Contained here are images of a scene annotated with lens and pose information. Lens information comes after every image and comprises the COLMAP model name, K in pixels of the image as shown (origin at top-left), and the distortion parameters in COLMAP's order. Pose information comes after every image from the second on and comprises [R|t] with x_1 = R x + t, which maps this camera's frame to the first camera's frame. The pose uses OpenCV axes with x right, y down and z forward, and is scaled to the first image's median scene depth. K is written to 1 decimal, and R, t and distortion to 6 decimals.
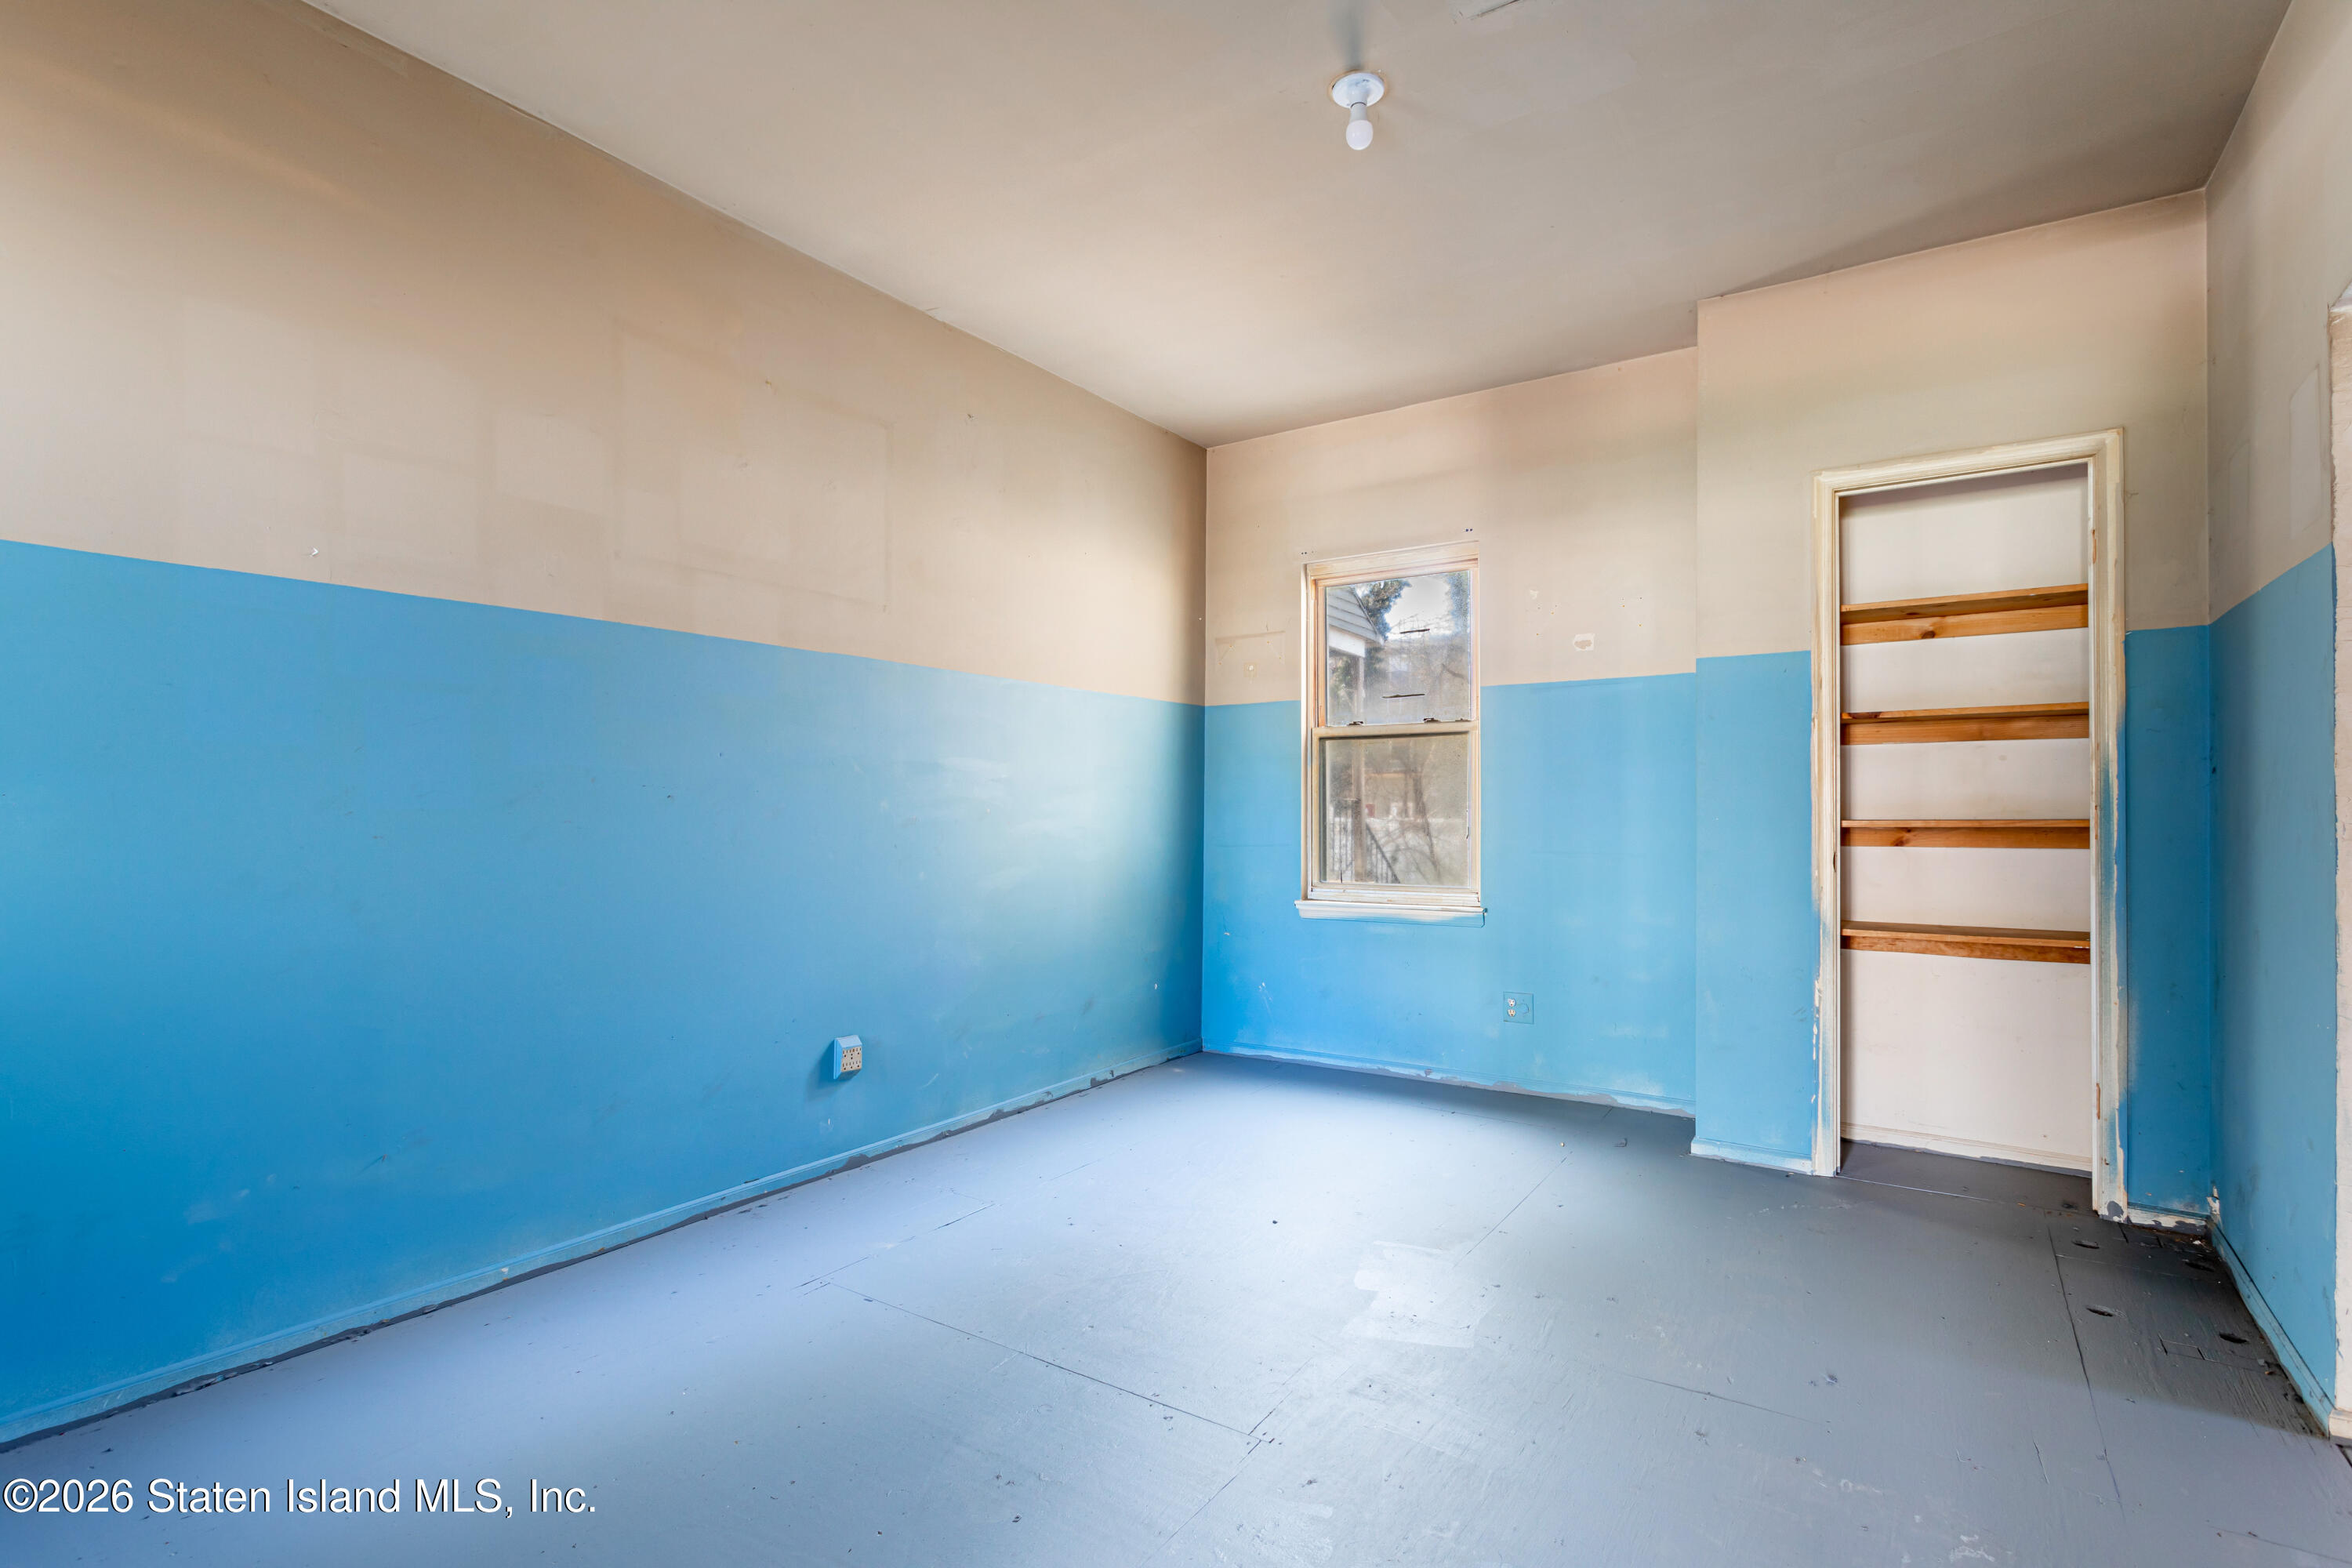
lens RADIAL K [[1133.8, 0, 1171.6], [0, 1133.8, 806.5], [0, 0, 1]] dist [0.003615, 0.000874]
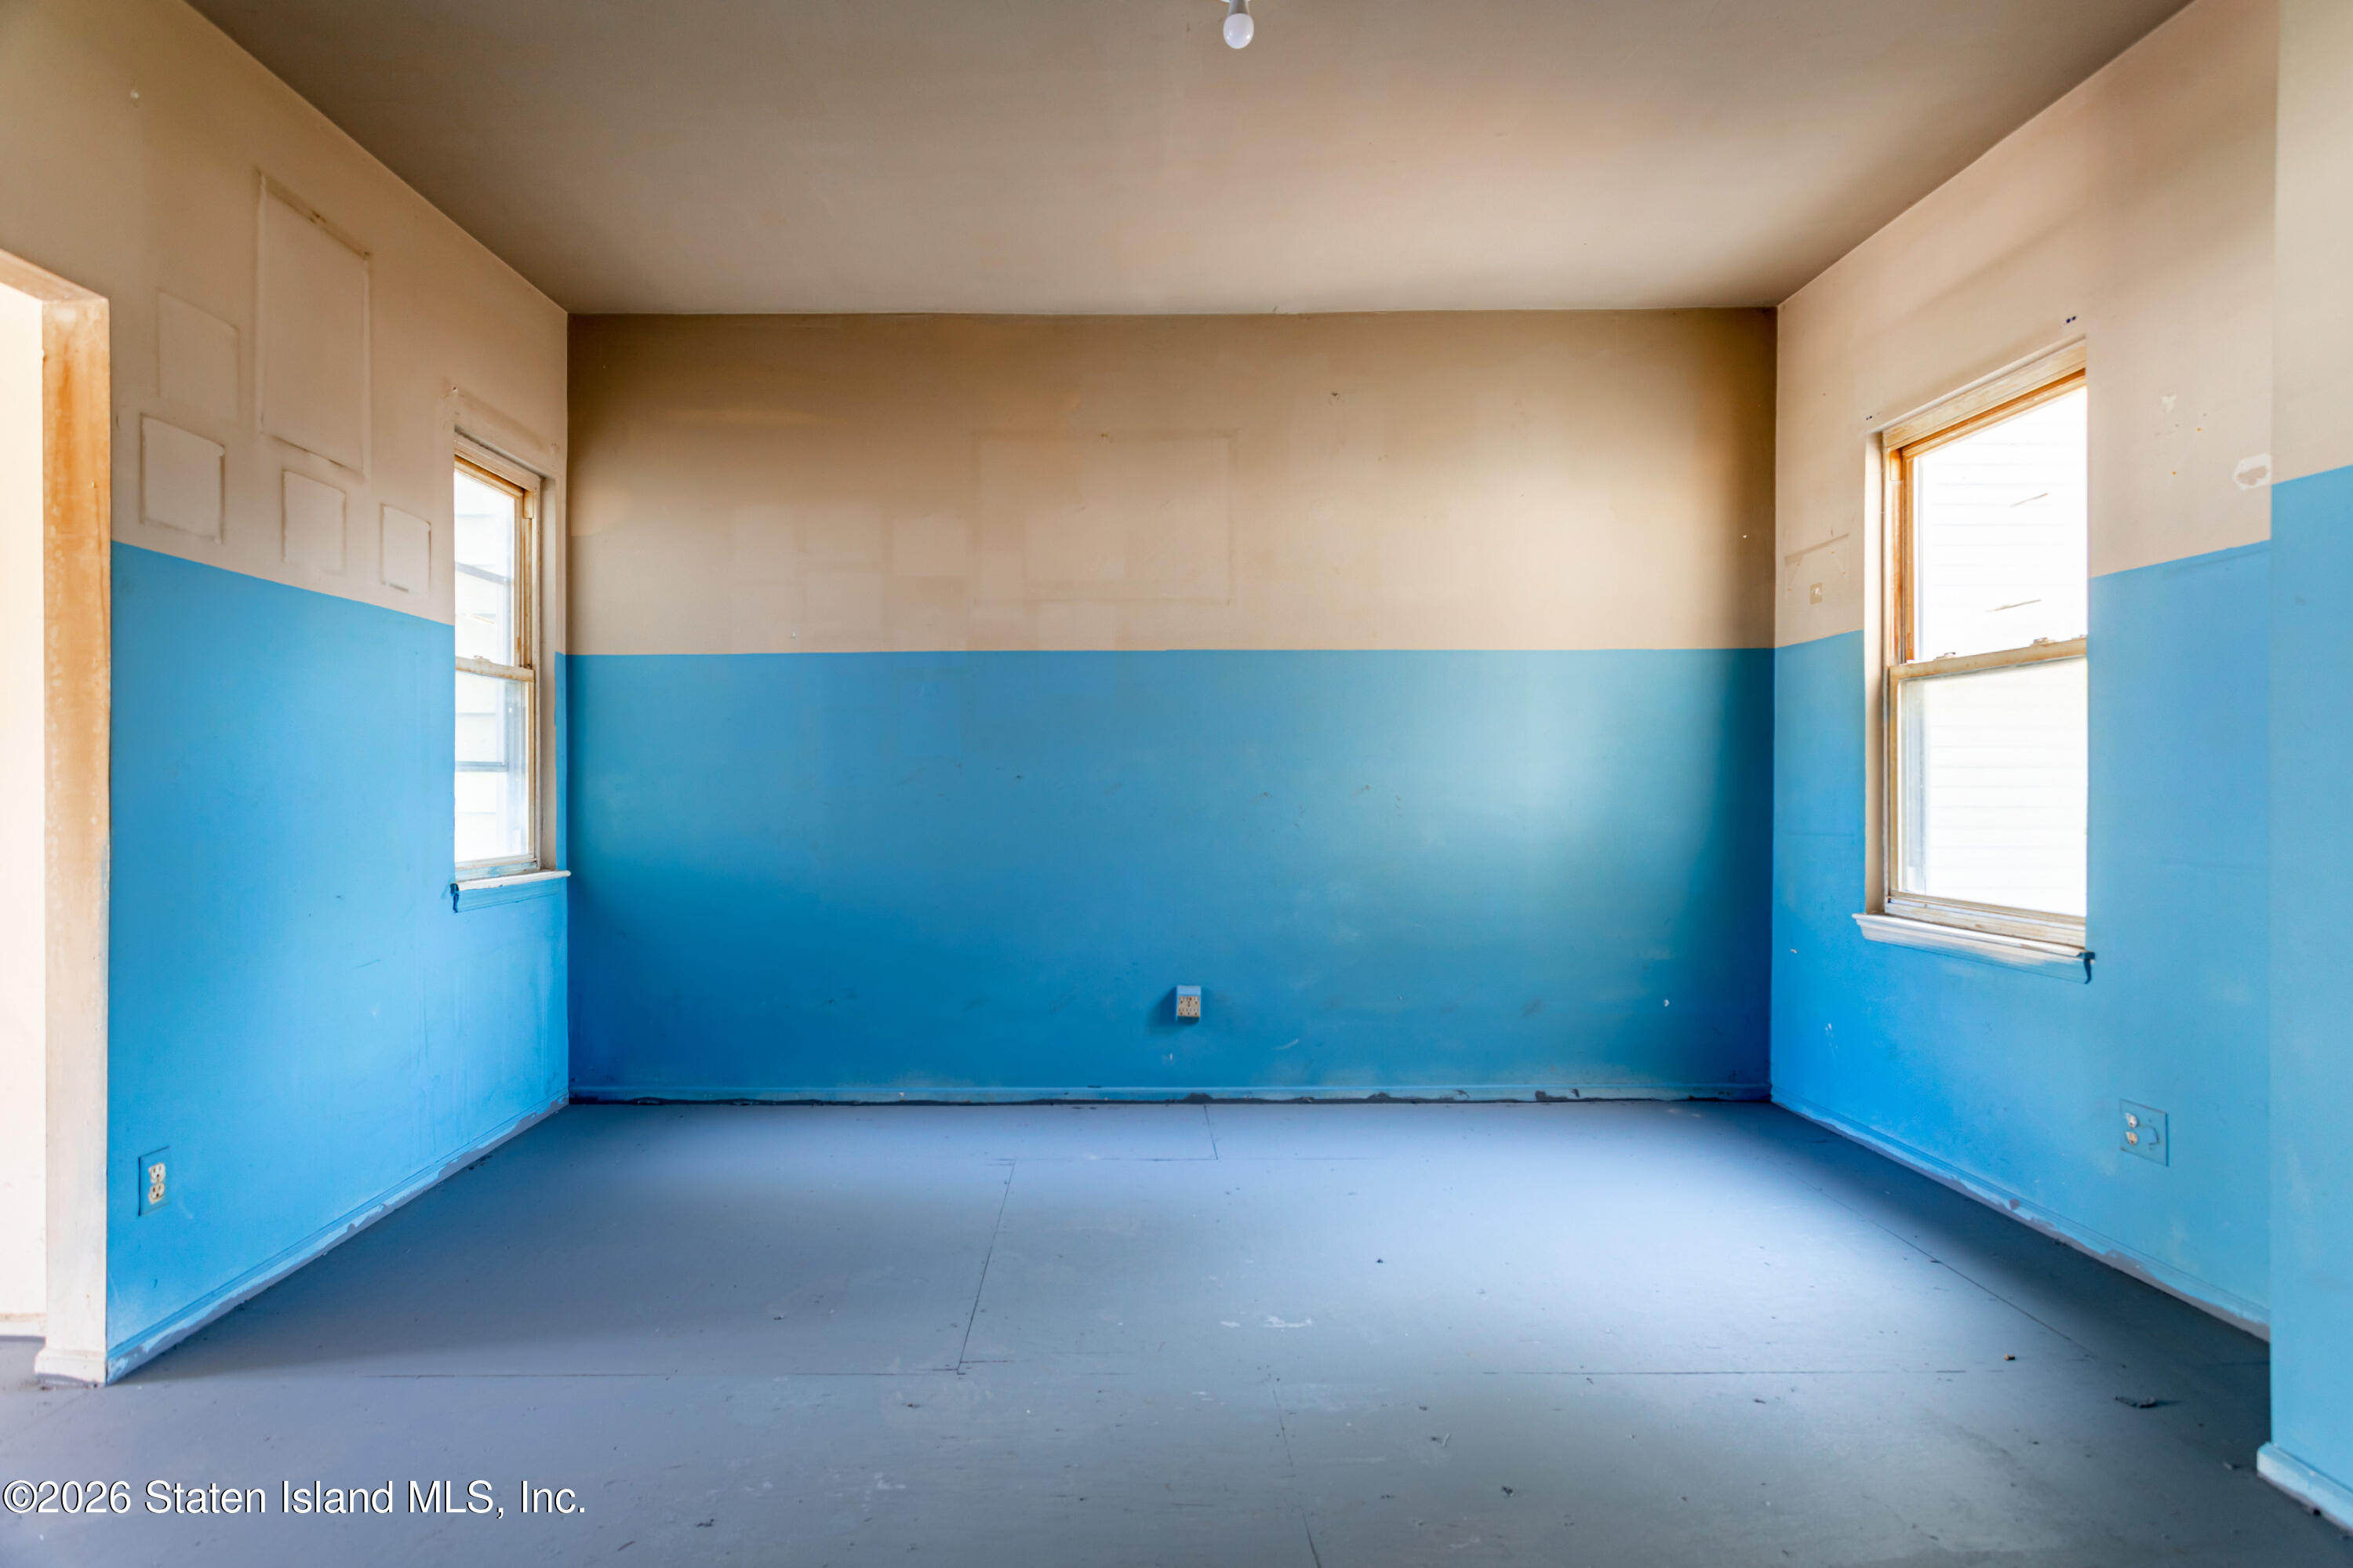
lens RADIAL K [[1172.1, 0, 1157.0], [0, 1172.1, 783.4], [0, 0, 1]] dist [0.003935, 0.000309]
pose [[0.547655, 0.000115, -0.836704, 0.528888], [0.005566, 0.999977, 0.003781, -0.003417], [0.836686, -0.006728, 0.547642, 0.258992]]
